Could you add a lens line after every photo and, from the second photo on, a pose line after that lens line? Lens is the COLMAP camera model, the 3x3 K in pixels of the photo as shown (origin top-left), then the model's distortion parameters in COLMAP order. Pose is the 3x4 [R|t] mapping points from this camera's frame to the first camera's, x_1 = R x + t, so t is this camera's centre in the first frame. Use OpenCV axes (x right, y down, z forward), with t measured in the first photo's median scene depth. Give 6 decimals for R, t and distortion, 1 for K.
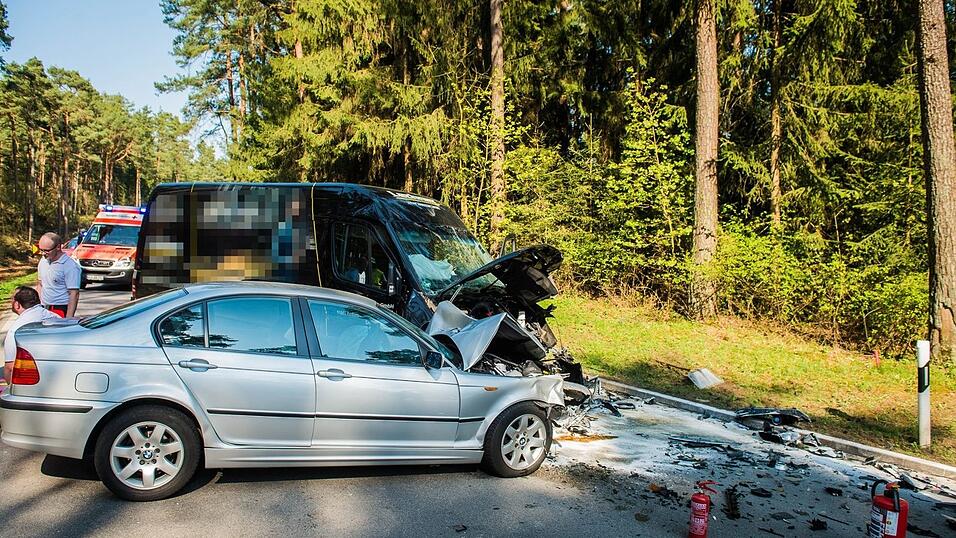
lens RADIAL K [[651.7, 0, 472.2], [0, 651.7, 275.6], [0, 0, 1]] dist [-0.048830, -0.003295]
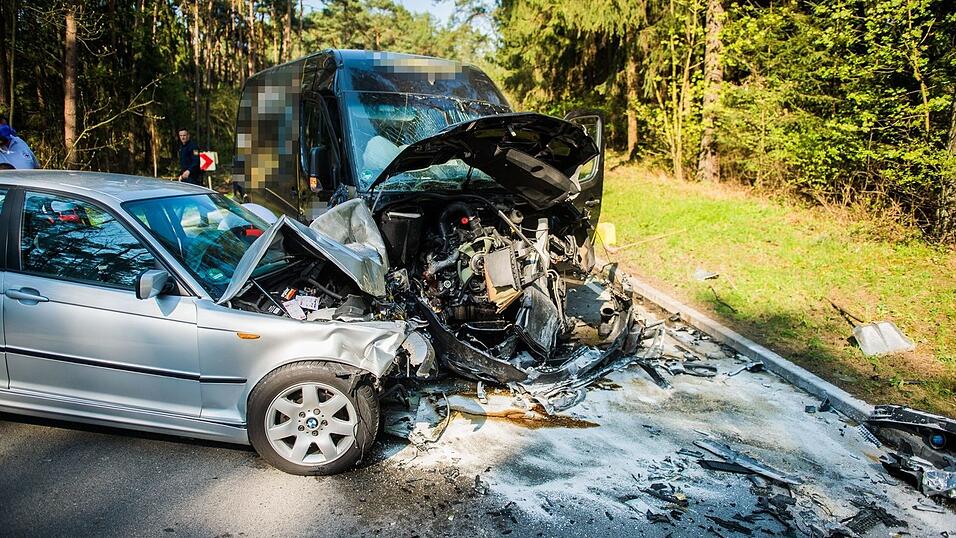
lens RADIAL K [[651.7, 0, 479.3], [0, 651.7, 271.0], [0, 0, 1]] dist [-0.048830, -0.003295]
pose [[0.898173, 0.059208, -0.435636, 0.174296], [-0.000932, 0.991144, 0.132787, 0.010515], [0.439641, -0.118860, 0.890274, 0.194281]]
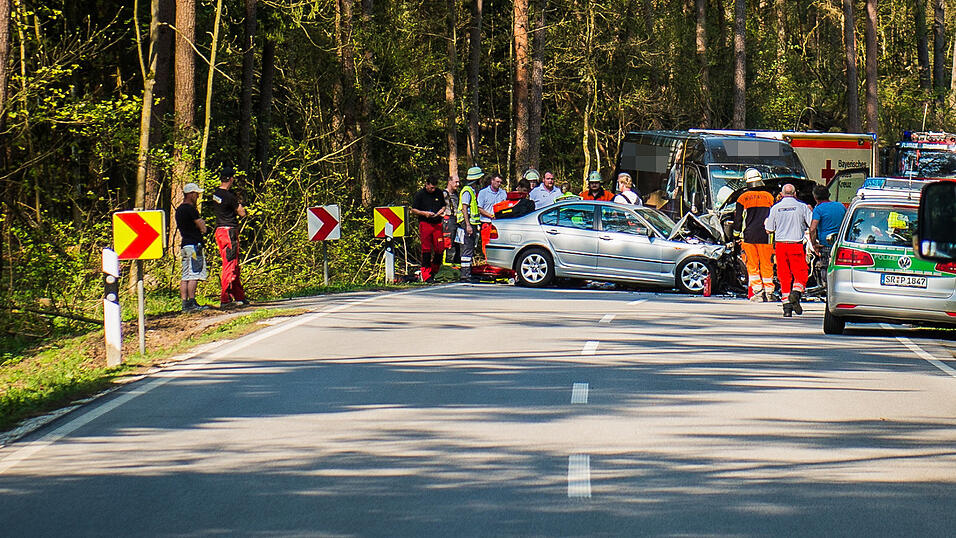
lens RADIAL K [[4381.3, 0, 477.7], [0, 4381.3, 270.3], [0, 0, 1]] dist [-0.268638, 0.000000]
pose [[0.760775, -0.016297, -0.648811, 2.996229], [-0.009311, 0.999308, -0.036019, 0.263209], [0.648949, 0.033444, 0.760096, -3.487729]]
